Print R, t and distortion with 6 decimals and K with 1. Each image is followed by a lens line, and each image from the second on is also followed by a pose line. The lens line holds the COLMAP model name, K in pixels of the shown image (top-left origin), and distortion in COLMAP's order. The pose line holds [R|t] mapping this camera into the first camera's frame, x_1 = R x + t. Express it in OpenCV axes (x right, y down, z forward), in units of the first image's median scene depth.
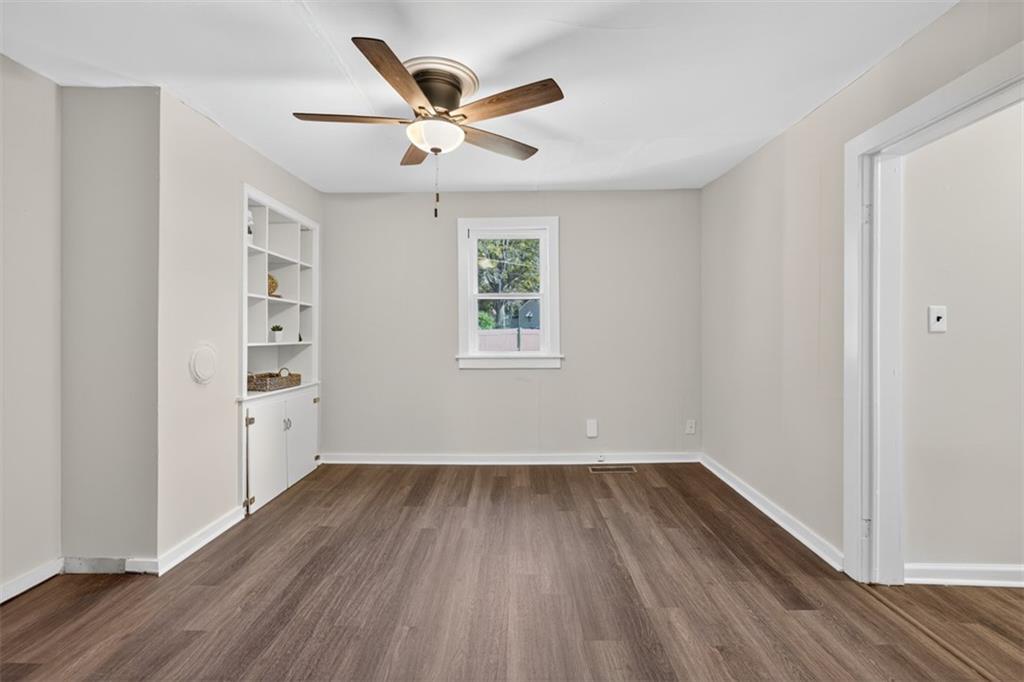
lens RADIAL K [[437.1, 0, 509.9], [0, 437.1, 331.8], [0, 0, 1]] dist [0.001832, 0.000035]
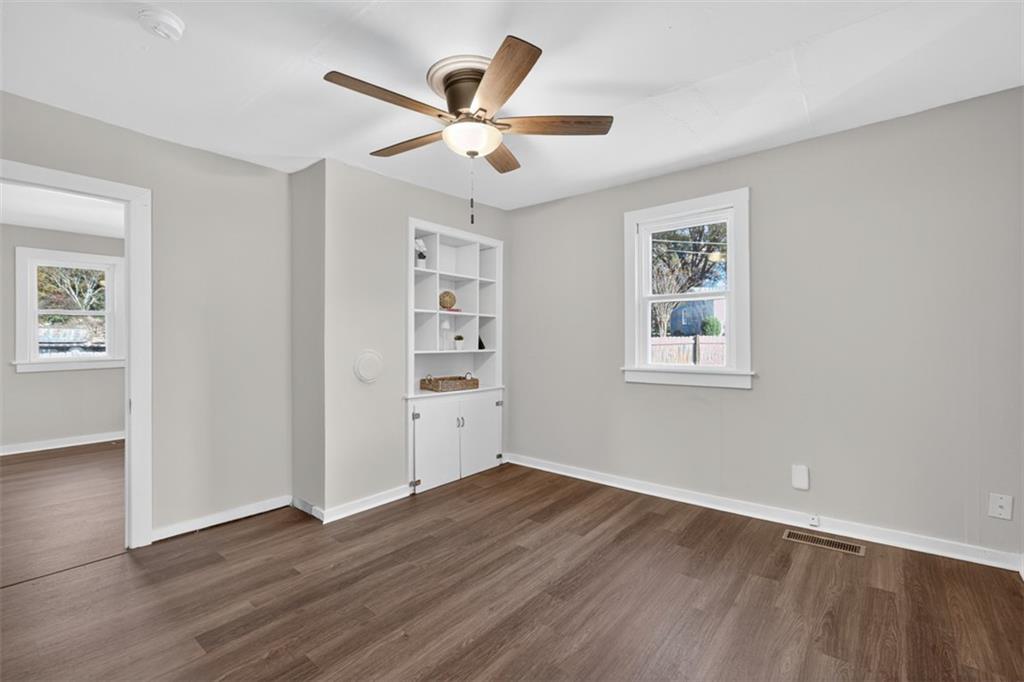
lens RADIAL K [[446.0, 0, 530.7], [0, 446.0, 342.2], [0, 0, 1]] dist [0.003637, 0.000100]
pose [[0.794970, 0.003629, -0.606638, 0.367573], [0.002735, 0.999951, 0.009564, -0.008088], [0.606642, -0.009262, 0.794921, 0.206984]]
